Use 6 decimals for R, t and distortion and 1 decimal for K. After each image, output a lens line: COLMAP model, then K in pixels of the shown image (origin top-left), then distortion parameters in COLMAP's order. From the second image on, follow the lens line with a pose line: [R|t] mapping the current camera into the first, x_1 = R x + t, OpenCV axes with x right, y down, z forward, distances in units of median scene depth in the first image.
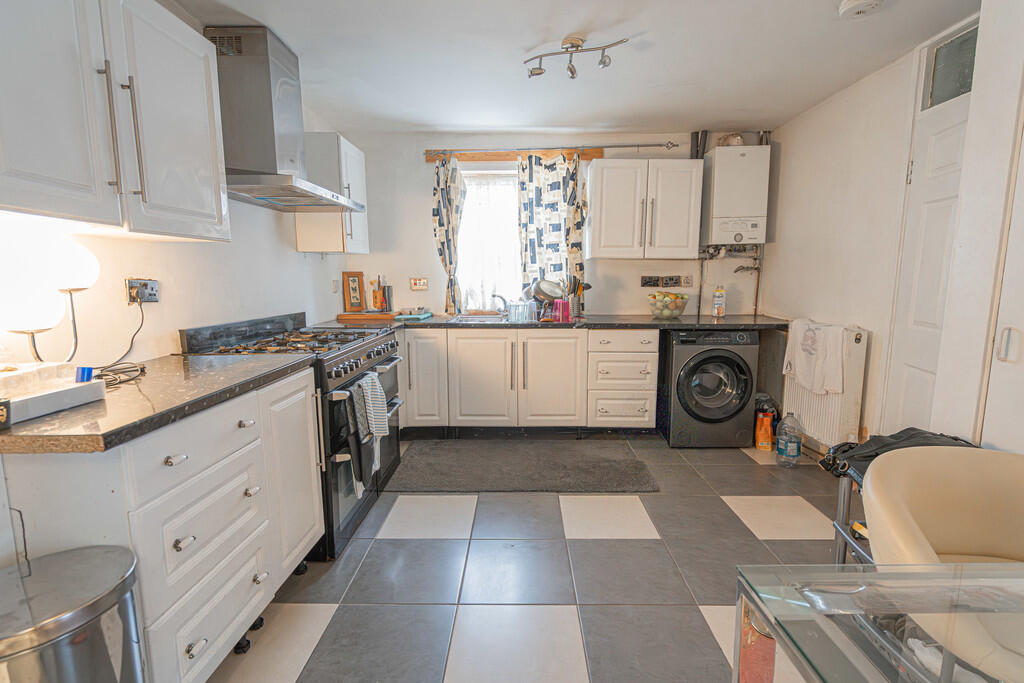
lens RADIAL K [[459.3, 0, 514.3], [0, 459.3, 339.3], [0, 0, 1]] dist [-0.003140, 0.000851]
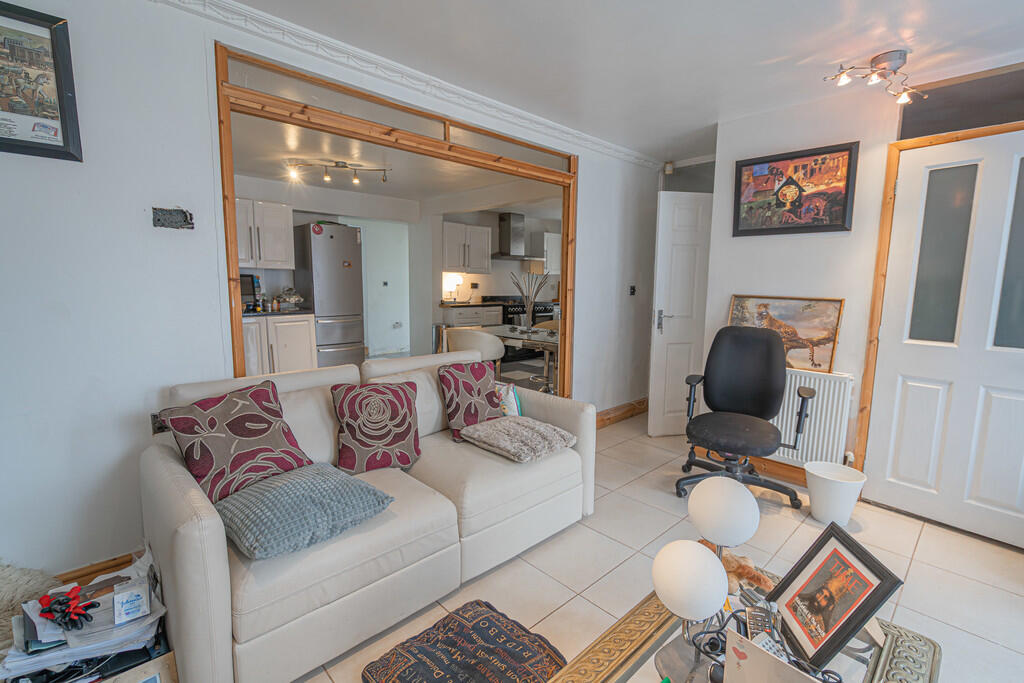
lens RADIAL K [[459.3, 0, 513.0], [0, 459.3, 342.9], [0, 0, 1]] dist [-0.003140, 0.000851]
pose [[0.693727, 0.105350, -0.712492, 2.551638], [-0.106853, 0.993351, 0.042839, 0.201194], [0.712268, 0.046413, 0.700371, -1.703736]]
